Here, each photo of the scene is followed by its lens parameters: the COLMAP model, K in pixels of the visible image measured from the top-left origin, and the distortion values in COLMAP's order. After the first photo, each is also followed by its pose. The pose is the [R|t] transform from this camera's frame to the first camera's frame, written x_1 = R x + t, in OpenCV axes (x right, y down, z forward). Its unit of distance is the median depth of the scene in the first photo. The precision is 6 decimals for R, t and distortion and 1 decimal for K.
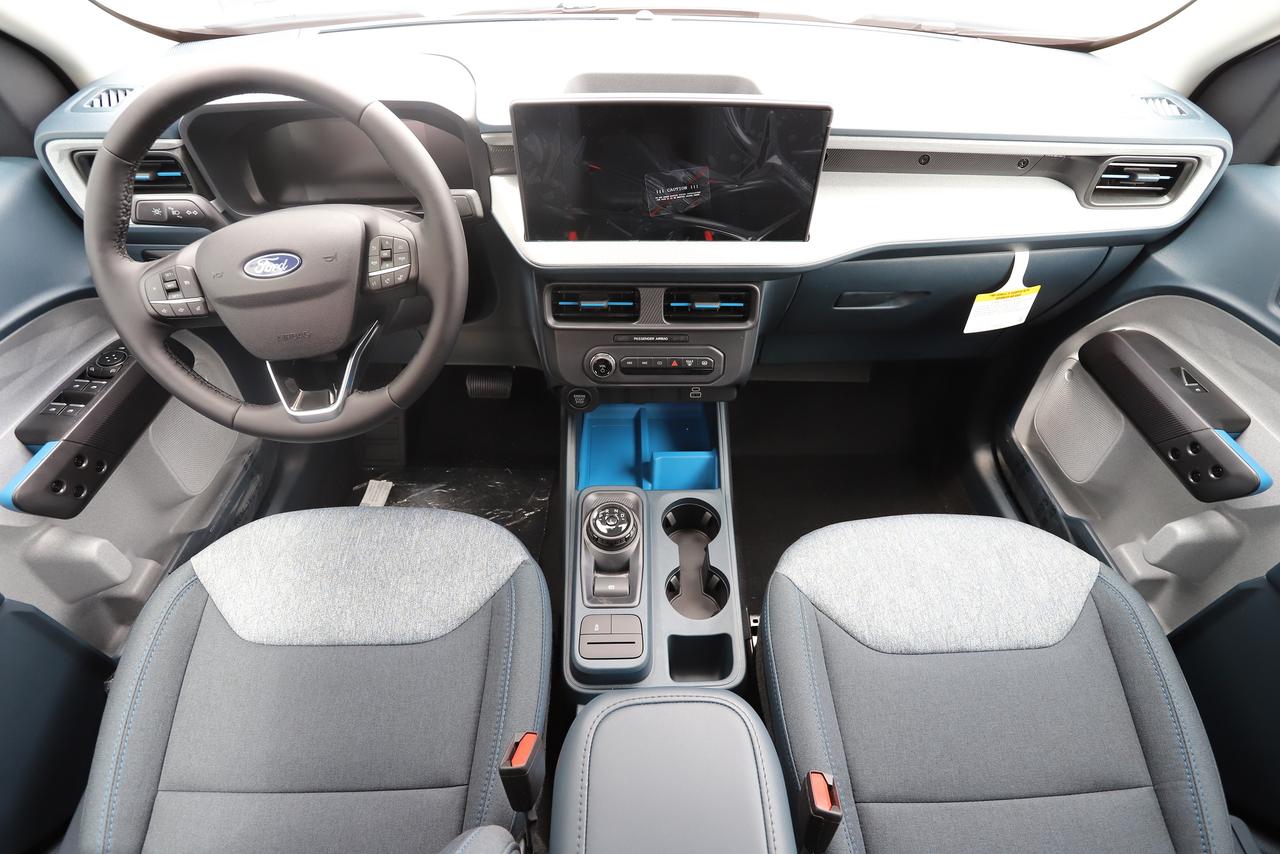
lens RADIAL K [[629.6, 0, 639.6], [0, 629.6, 419.1], [0, 0, 1]] dist [-0.035736, 0.006642]
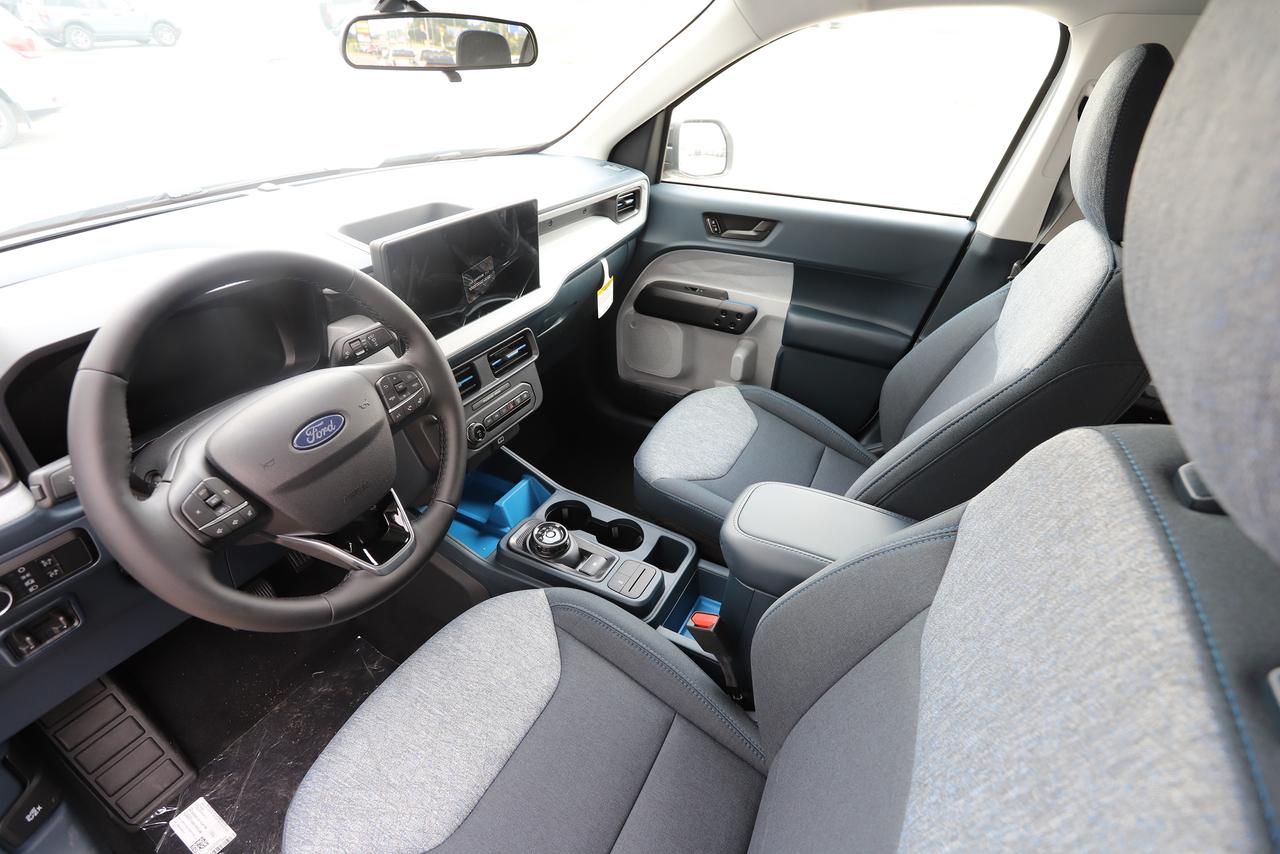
lens RADIAL K [[652.6, 0, 636.8], [0, 652.6, 425.5], [0, 0, 1]] dist [-0.018694, 0.000463]
pose [[0.474153, -0.454753, 0.753909, -0.951944], [0.589269, 0.800132, 0.112028, -0.061537], [-0.654172, 0.391137, 0.647357, -0.020284]]
